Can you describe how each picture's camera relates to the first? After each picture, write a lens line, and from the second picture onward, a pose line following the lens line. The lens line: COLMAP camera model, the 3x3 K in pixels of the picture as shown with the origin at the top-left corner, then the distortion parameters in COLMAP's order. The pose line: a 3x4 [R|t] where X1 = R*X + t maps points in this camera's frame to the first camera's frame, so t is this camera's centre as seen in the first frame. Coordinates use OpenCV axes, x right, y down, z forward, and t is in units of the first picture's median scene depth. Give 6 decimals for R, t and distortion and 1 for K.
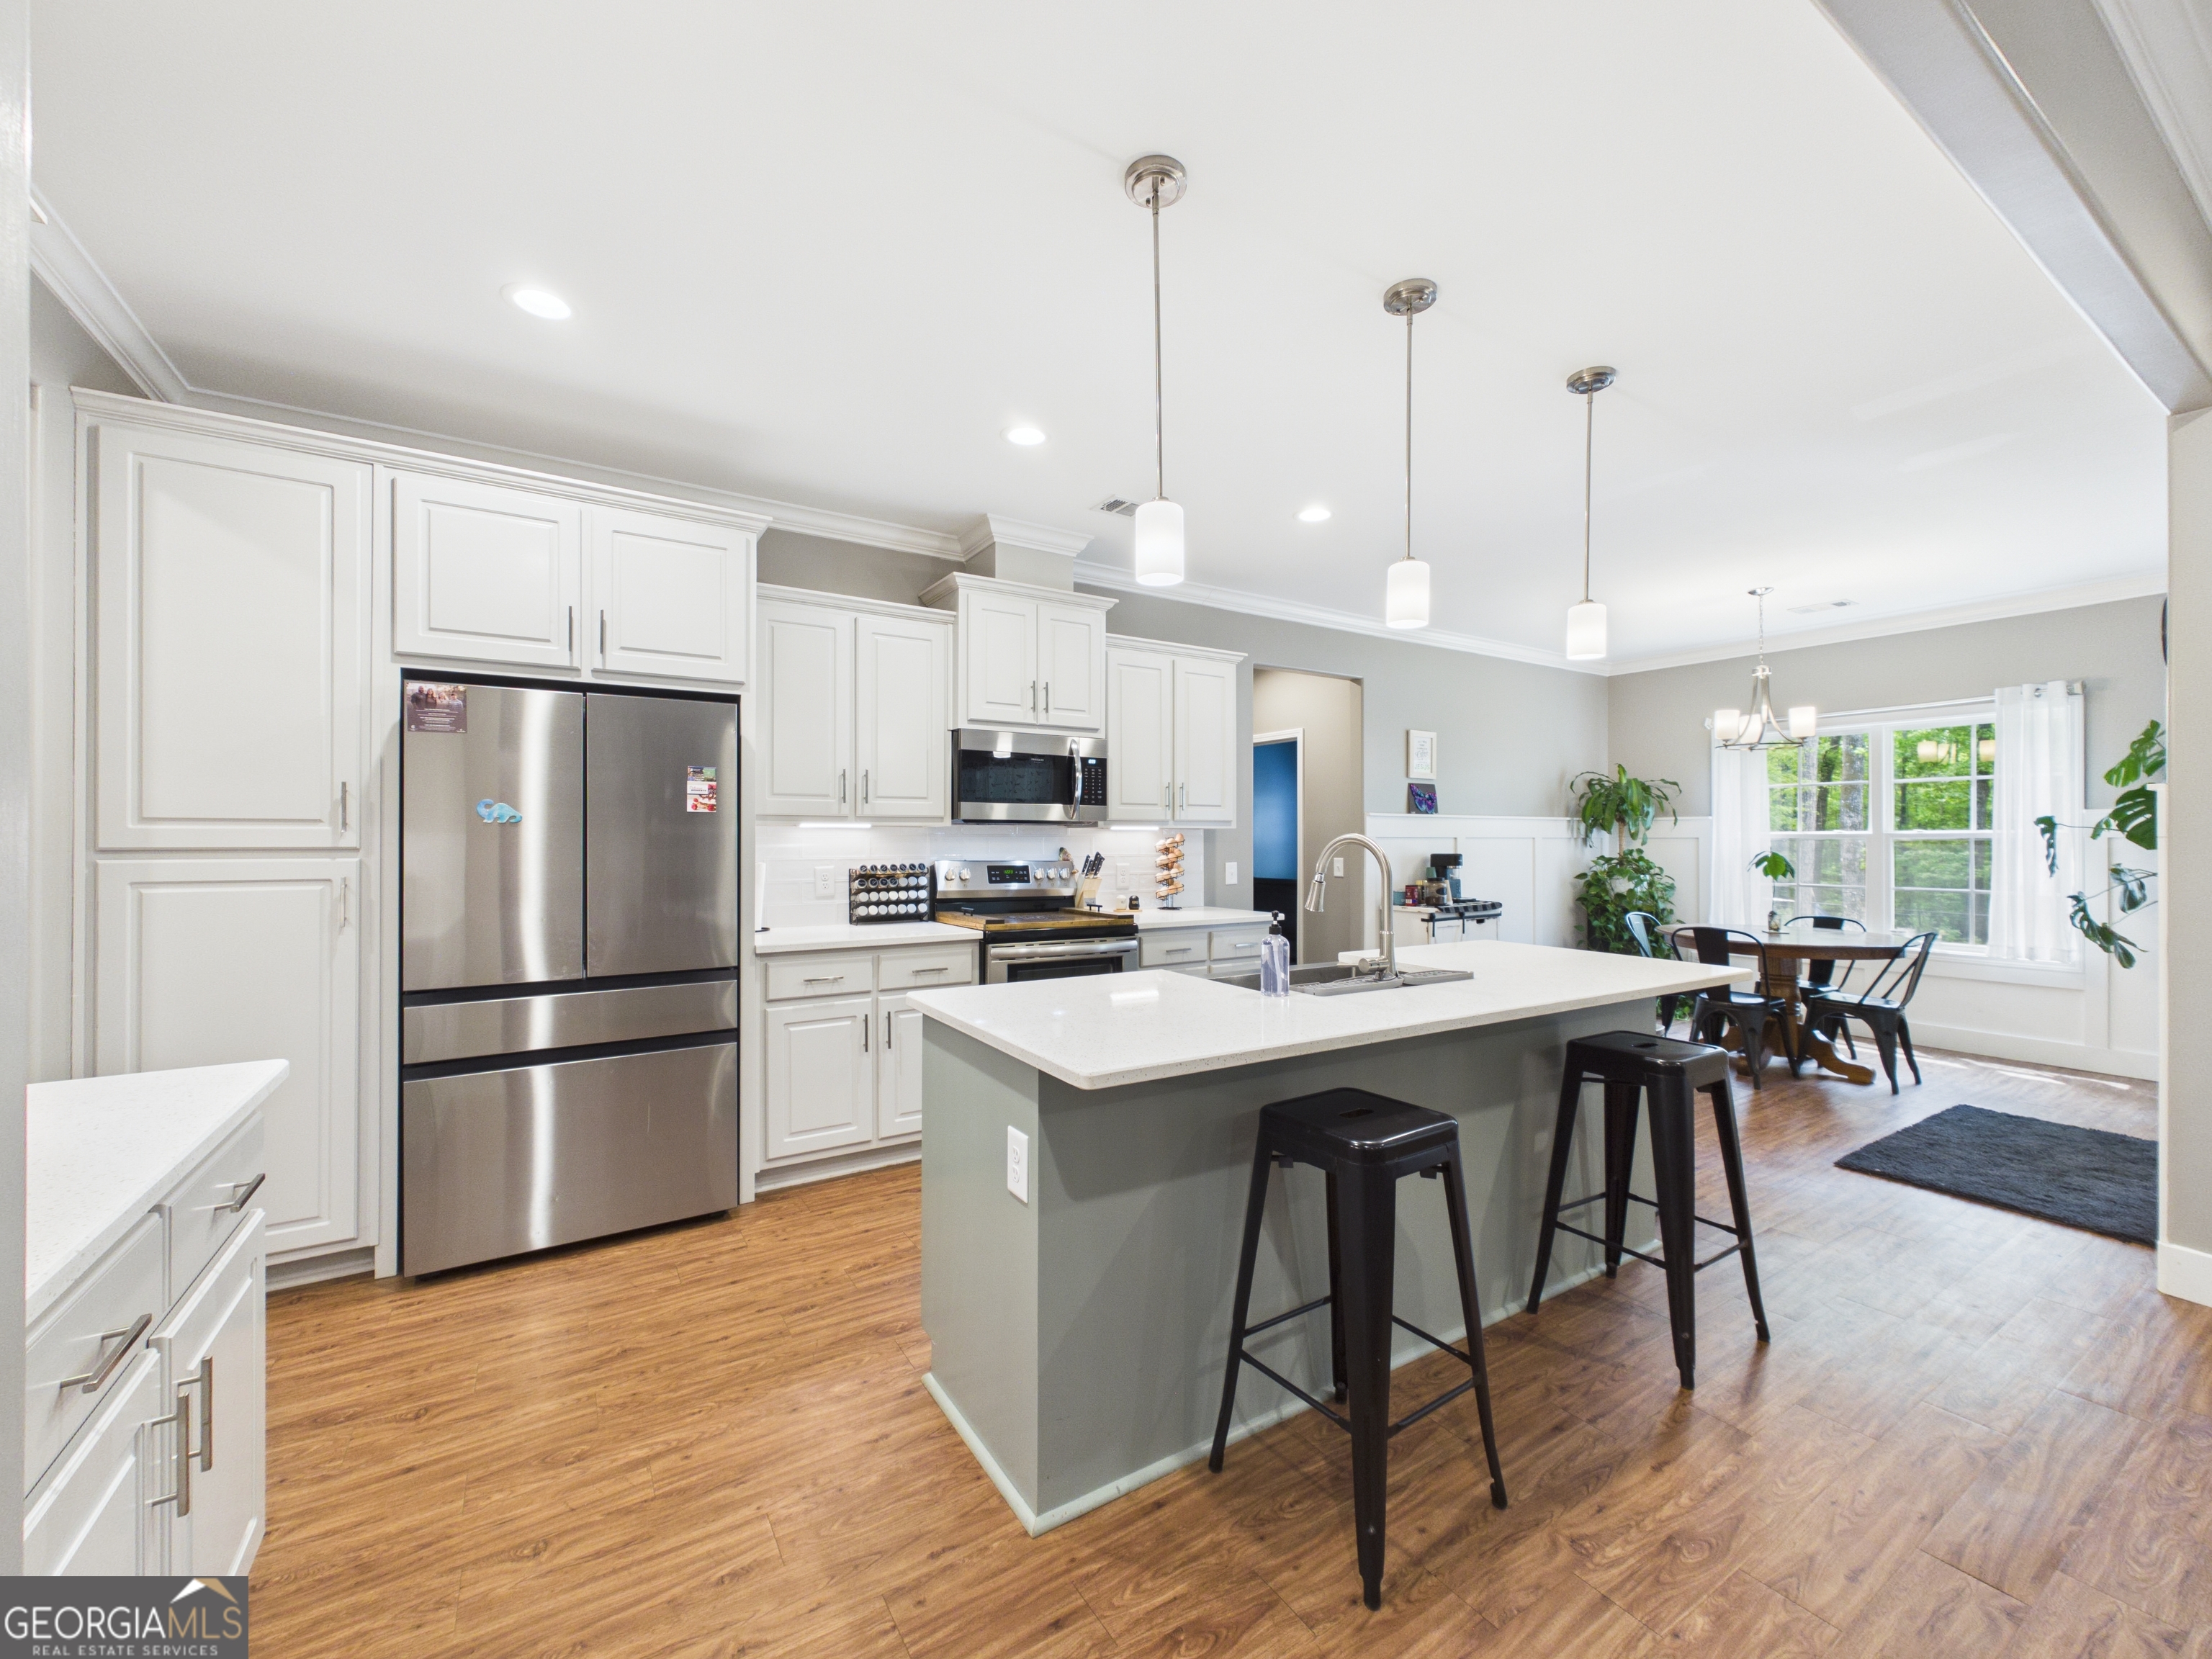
lens RADIAL K [[894.4, 0, 1106.8], [0, 894.4, 832.2], [0, 0, 1]] dist [0.001444, -0.000010]
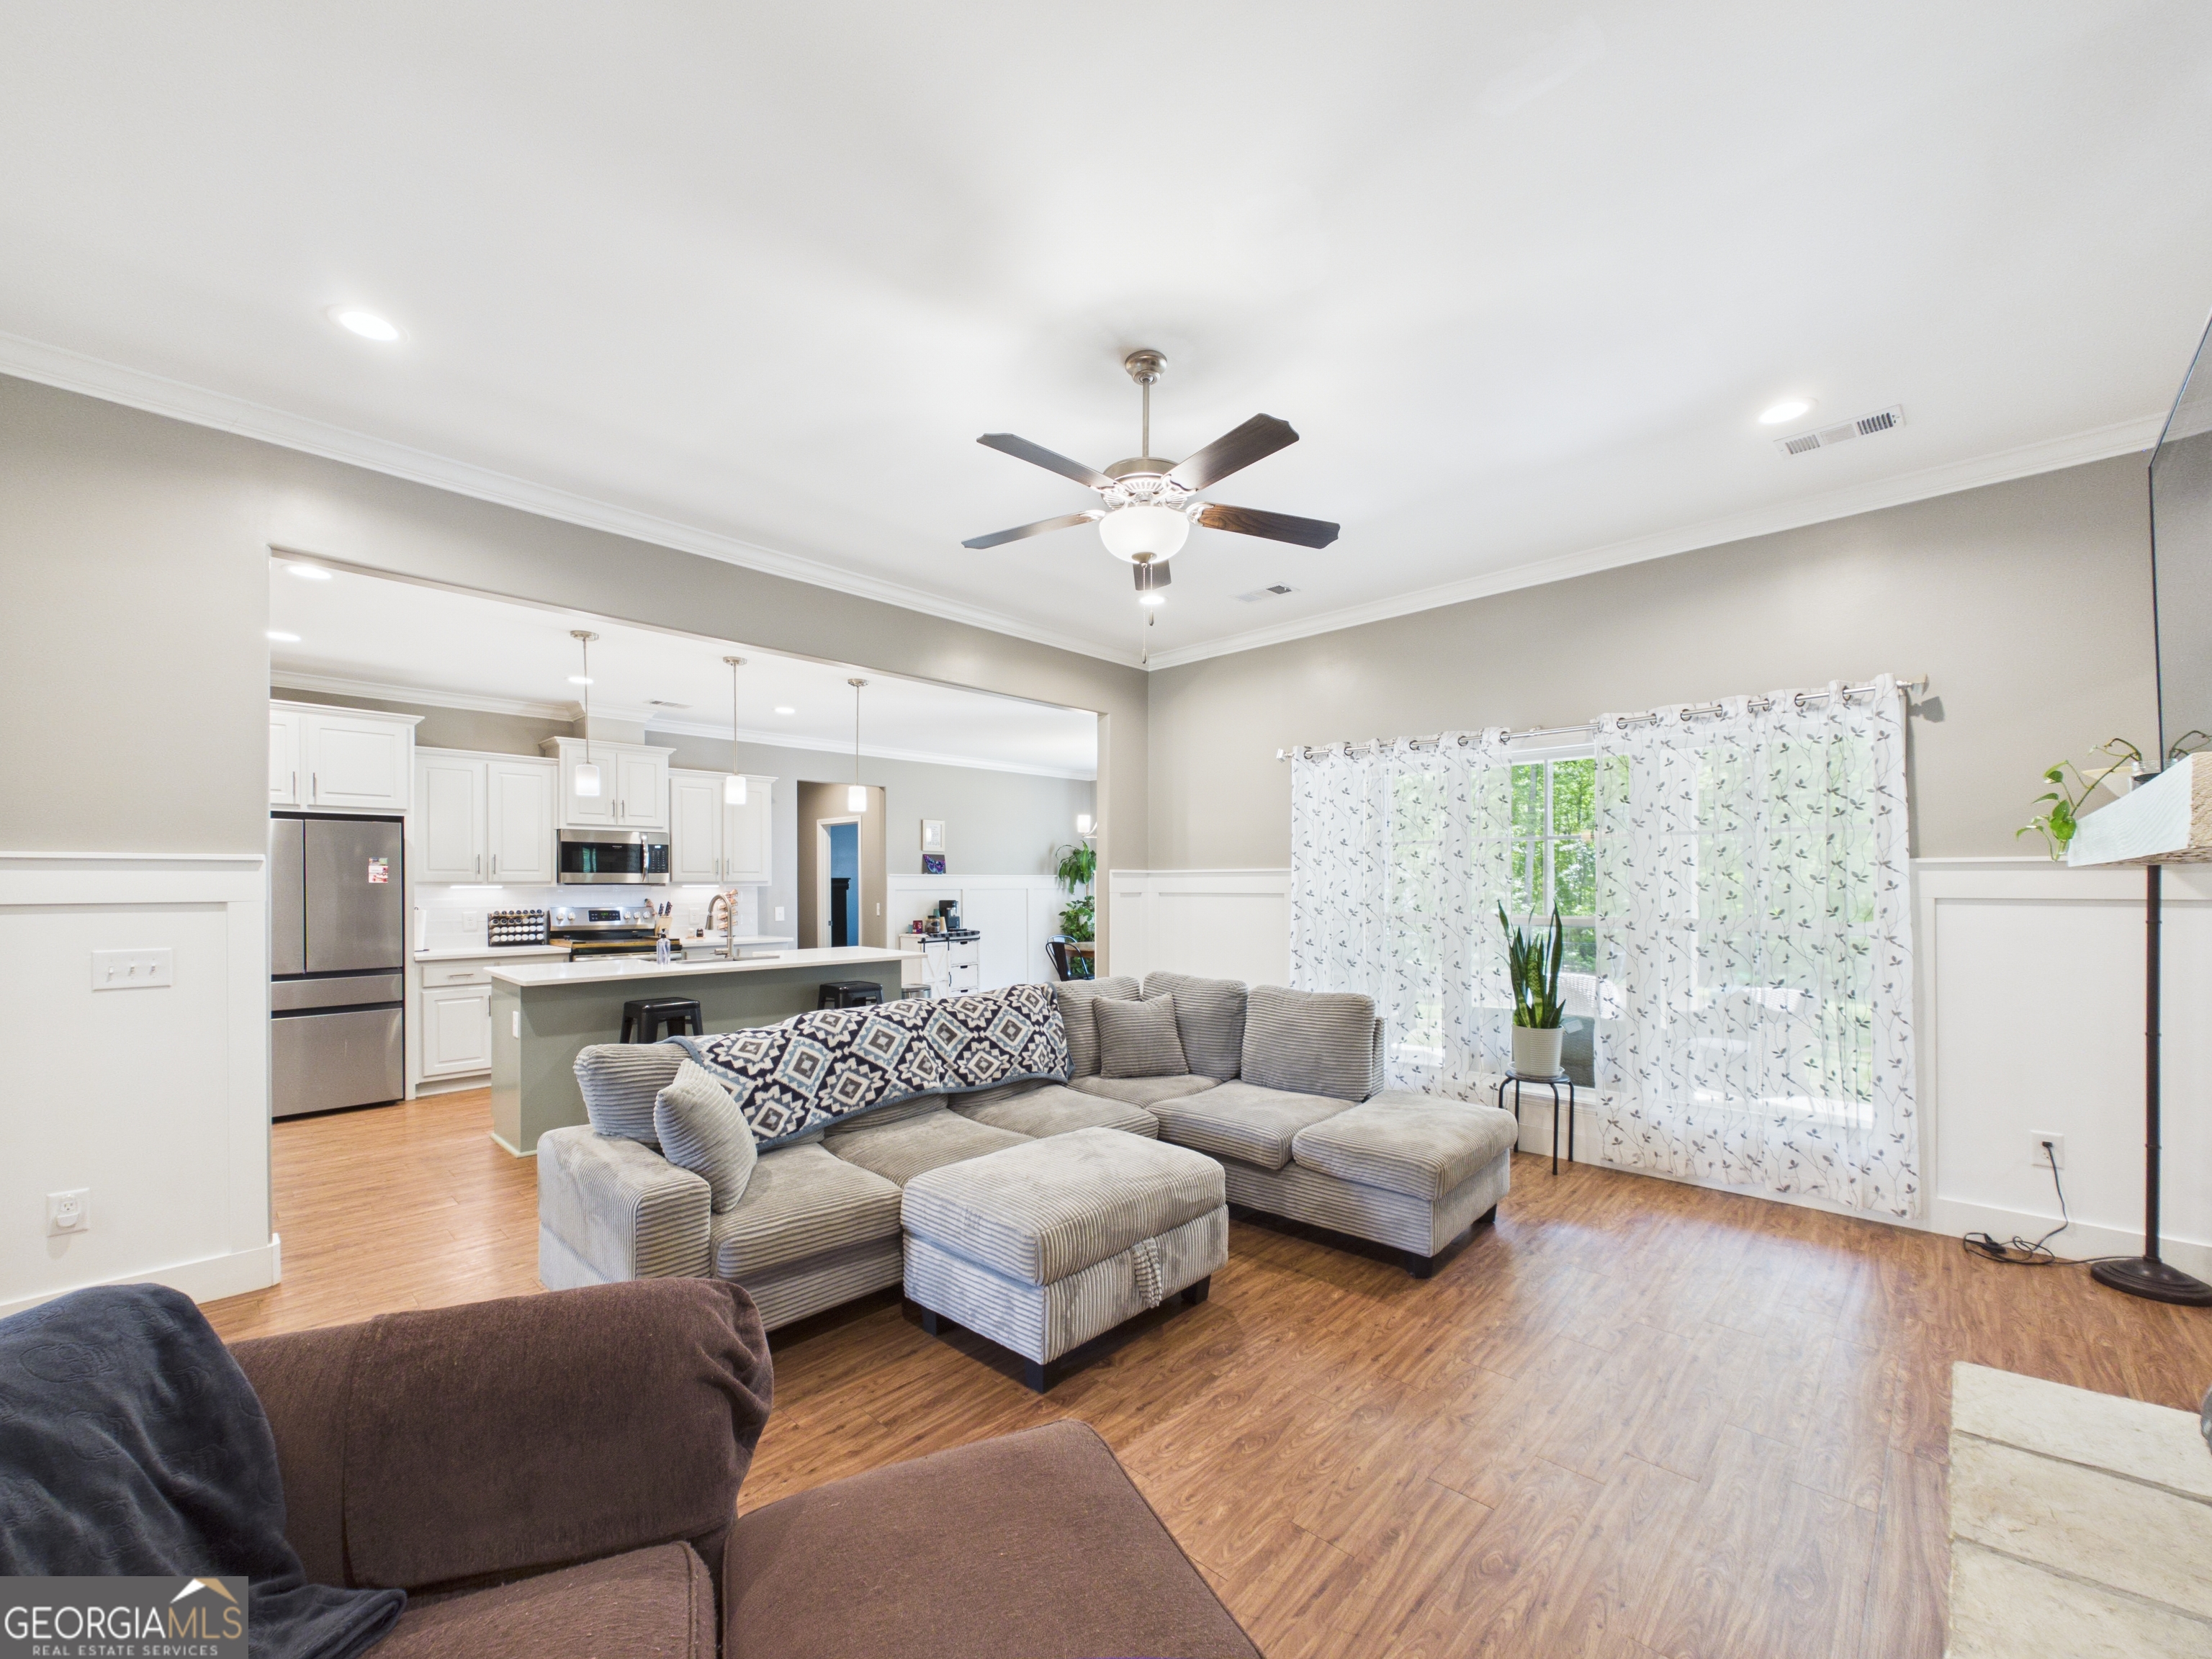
lens RADIAL K [[894.4, 0, 1105.0], [0, 894.4, 880.1], [0, 0, 1]] dist [0.001444, -0.000010]
pose [[0.971763, -0.001844, 0.235953, 0.369970], [0.000607, 0.999986, 0.005317, -0.024095], [-0.235959, -0.005023, 0.971750, -0.748226]]
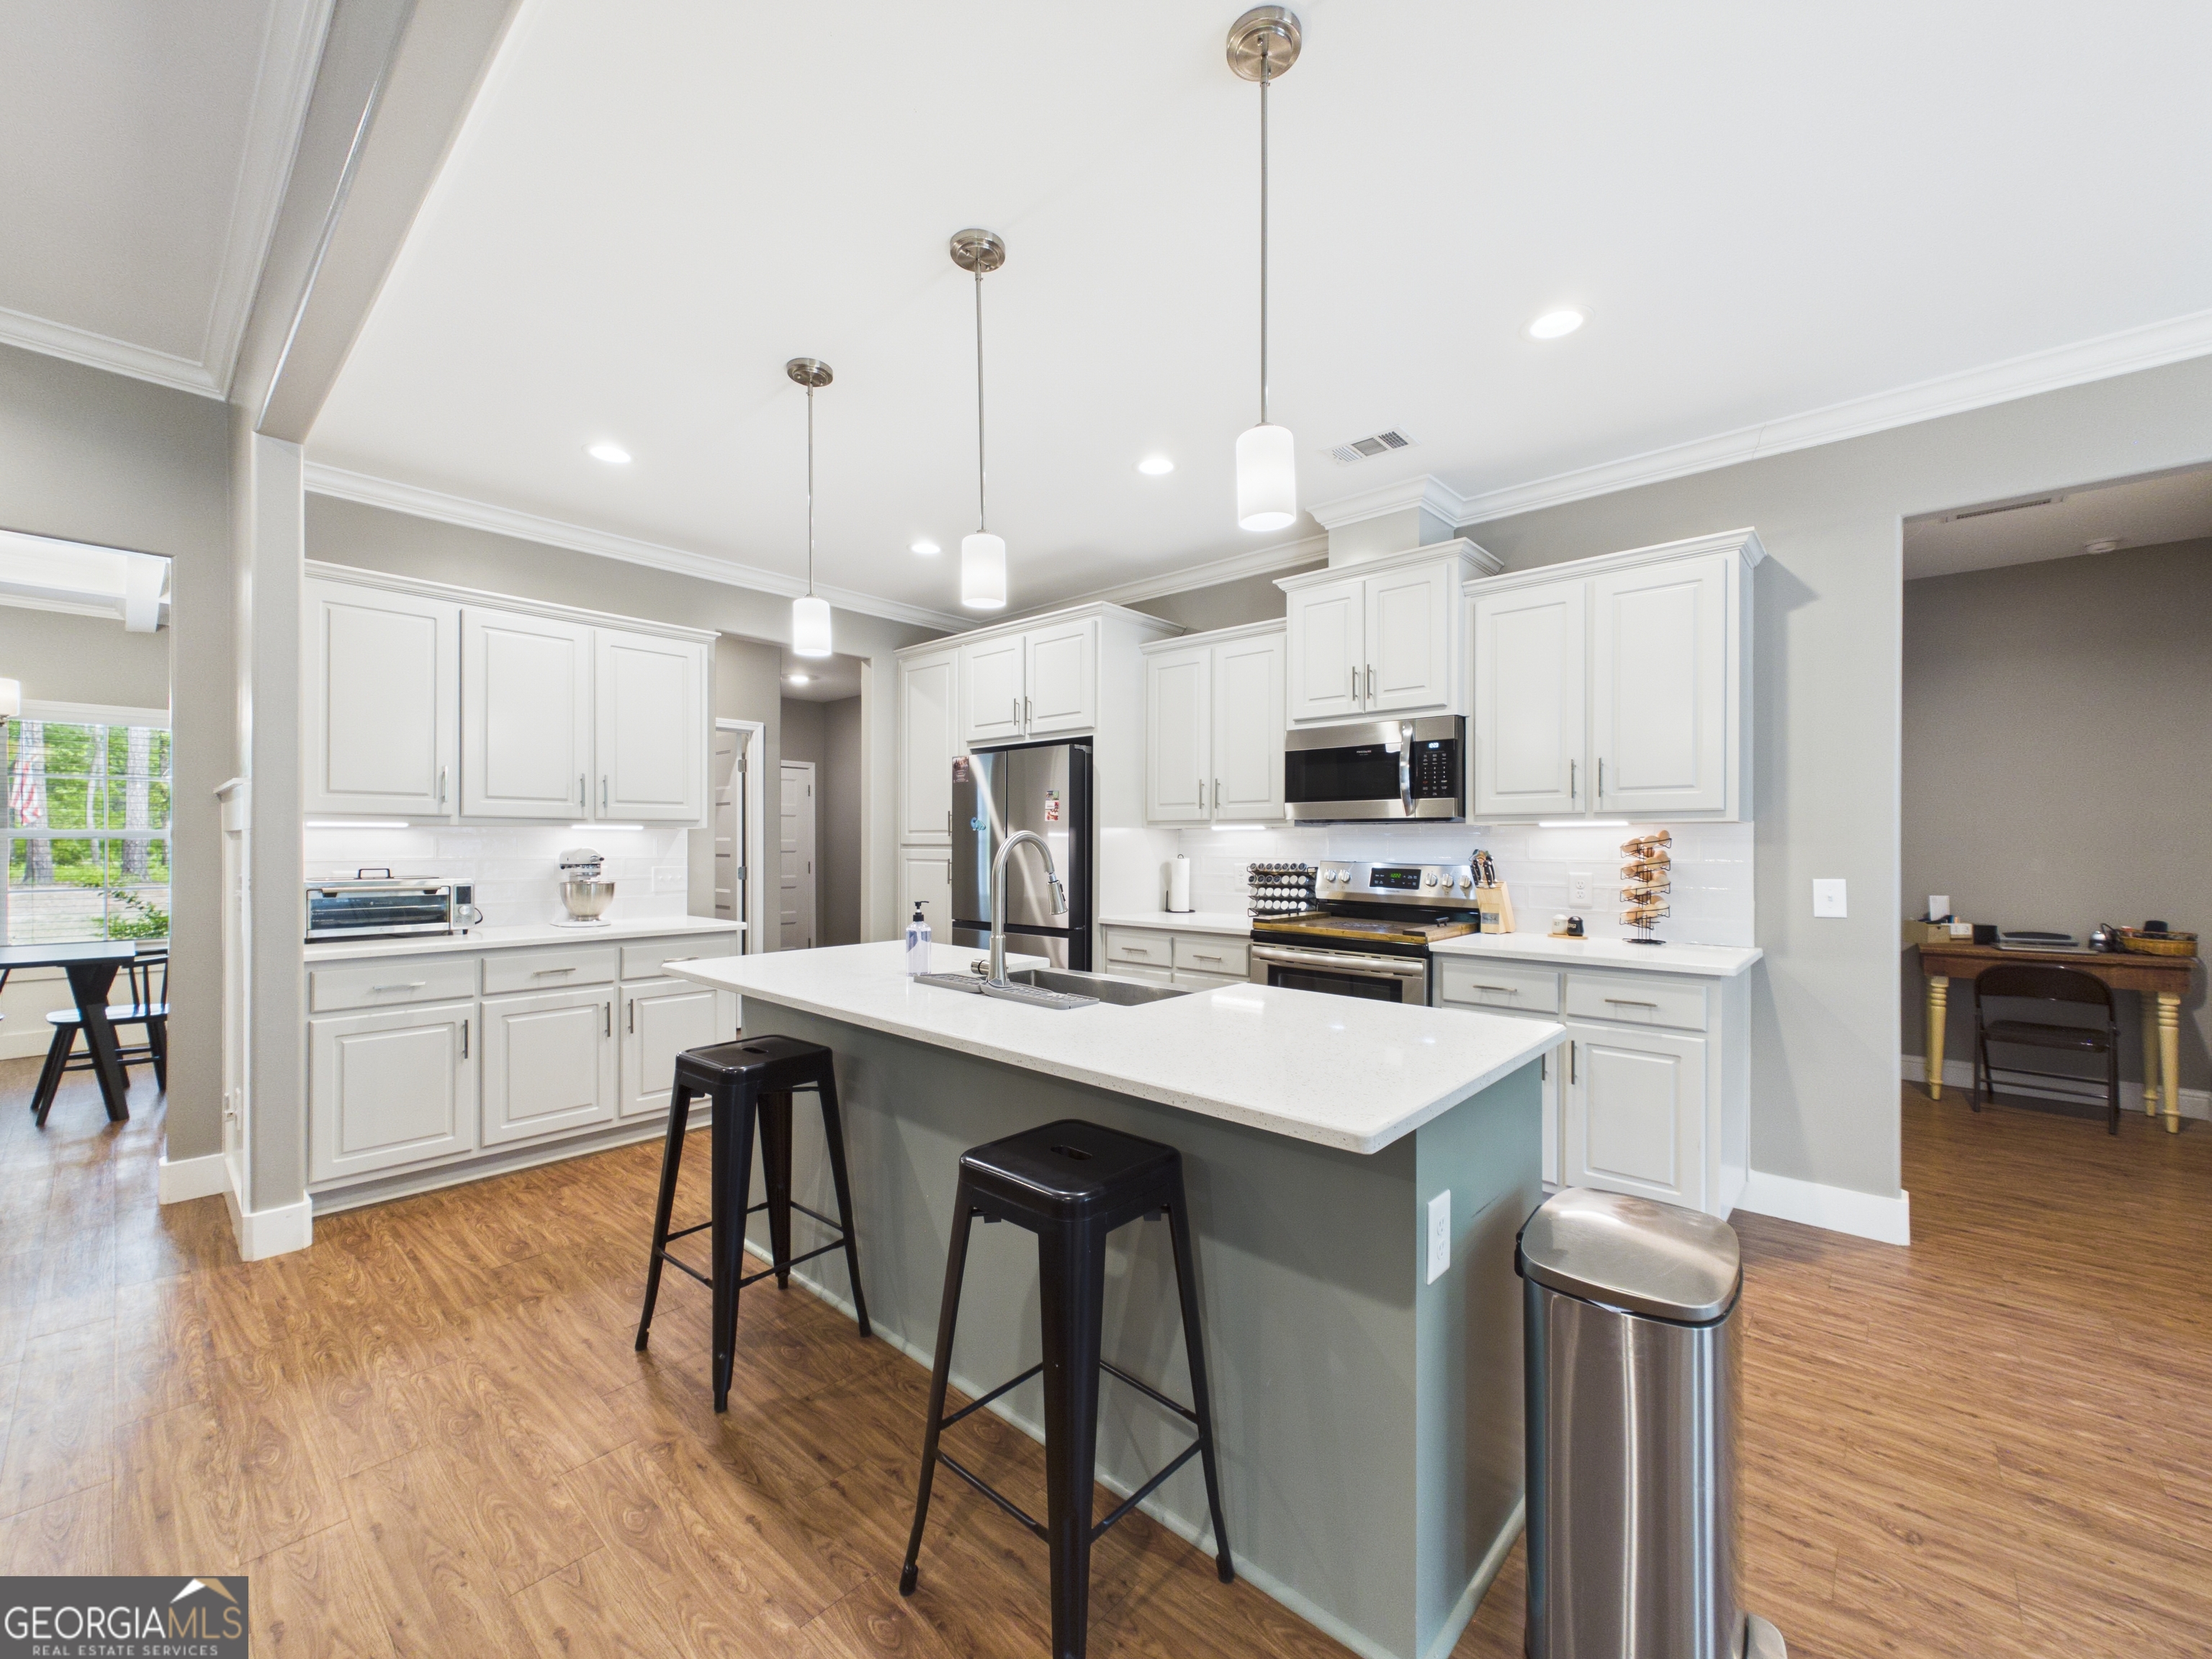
lens RADIAL K [[894.4, 0, 1095.7], [0, 894.4, 840.5], [0, 0, 1]] dist [0.001444, -0.000010]
pose [[0.267865, -0.002407, -0.963453, 0.647358], [0.006189, 0.999981, -0.000777, 0.007487], [0.963437, -0.005754, 0.267875, 0.446302]]
